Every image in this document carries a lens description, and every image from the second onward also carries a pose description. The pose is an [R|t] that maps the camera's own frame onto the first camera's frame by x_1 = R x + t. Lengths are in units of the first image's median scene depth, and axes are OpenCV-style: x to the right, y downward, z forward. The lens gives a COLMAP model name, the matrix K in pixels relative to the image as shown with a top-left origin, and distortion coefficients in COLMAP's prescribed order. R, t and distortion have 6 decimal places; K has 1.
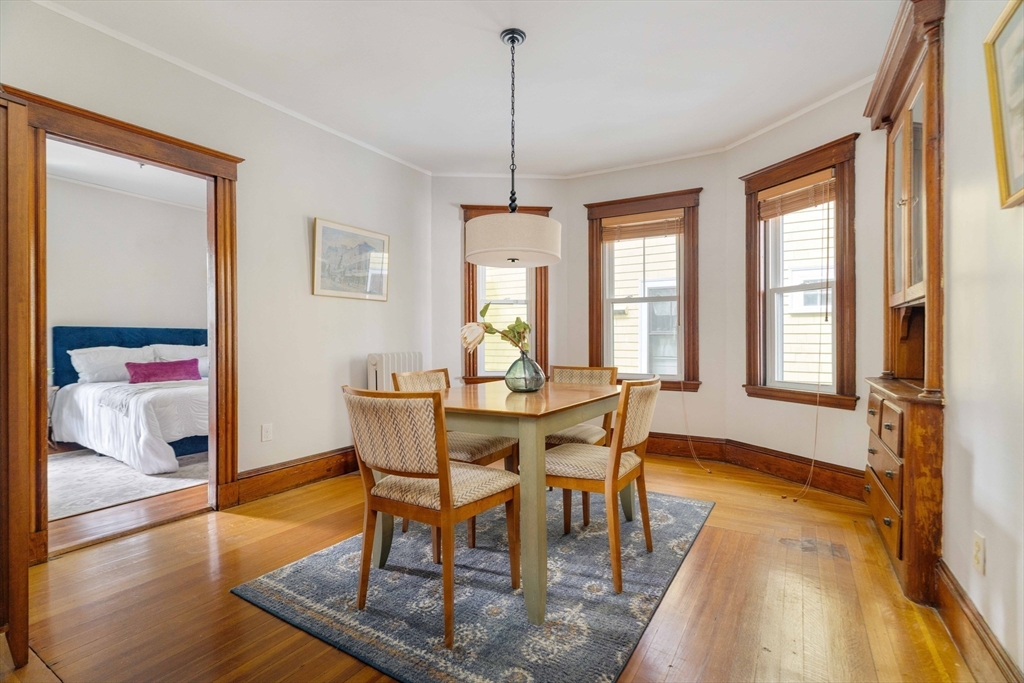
lens RADIAL K [[474.1, 0, 512.8], [0, 474.1, 320.7], [0, 0, 1]] dist [0.000591, 0.000293]
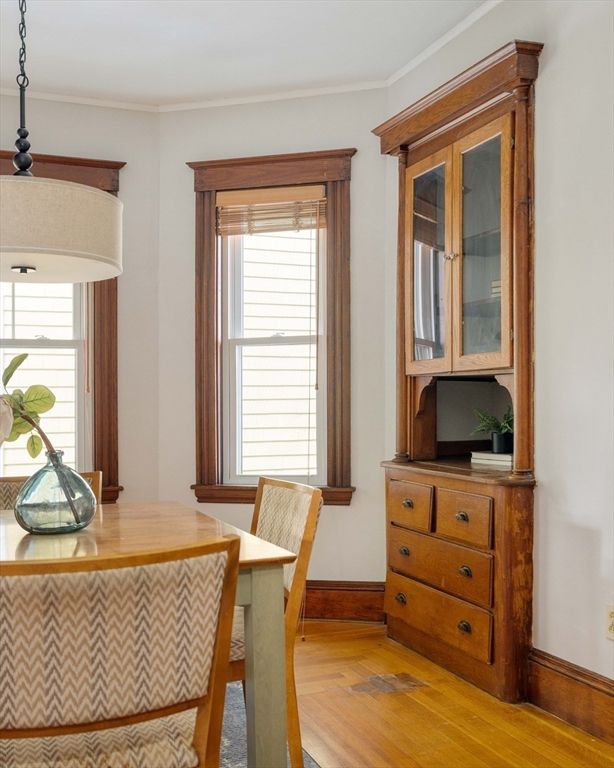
lens RADIAL K [[902.2, 0, 312.5], [0, 902.2, 355.6], [0, 0, 1]] dist [0.004382, 0.000000]
pose [[0.593182, 0.032065, 0.804430, -0.555917], [-0.020710, 0.999484, -0.024569, -0.019462], [-0.804802, -0.002086, 0.593540, 0.192279]]
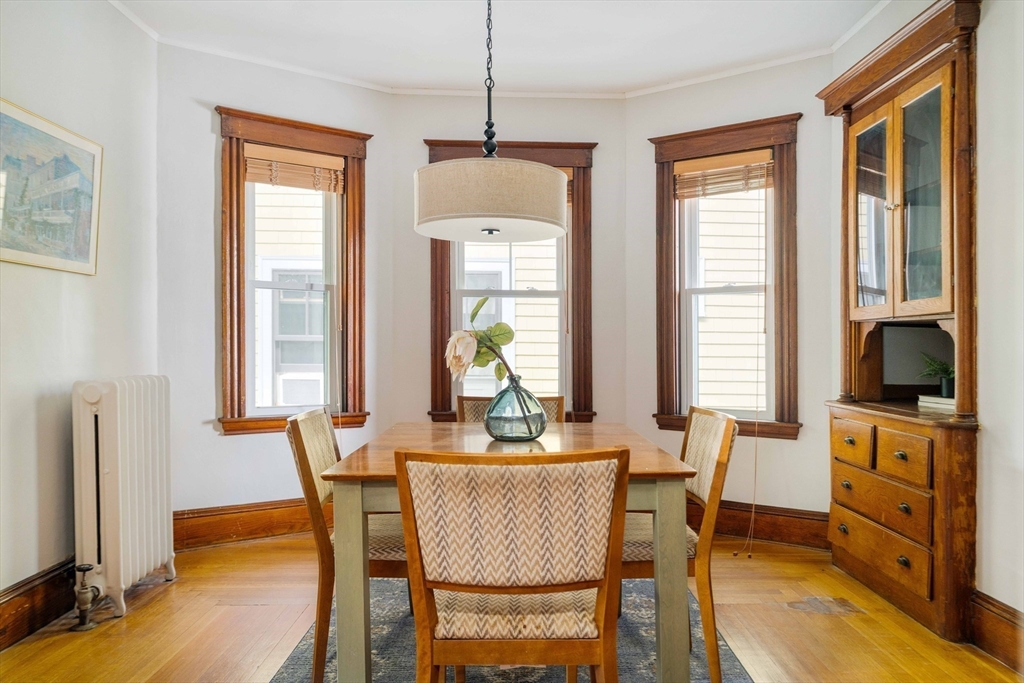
lens RADIAL K [[765.7, 0, 493.4], [0, 765.7, 307.1], [0, 0, 1]] dist [0.001284, 0.007168]
pose [[0.851162, 0.033414, 0.523839, -0.506483], [-0.029079, 0.999441, -0.016502, -0.010092], [-0.524097, -0.001187, 0.851658, 0.130340]]
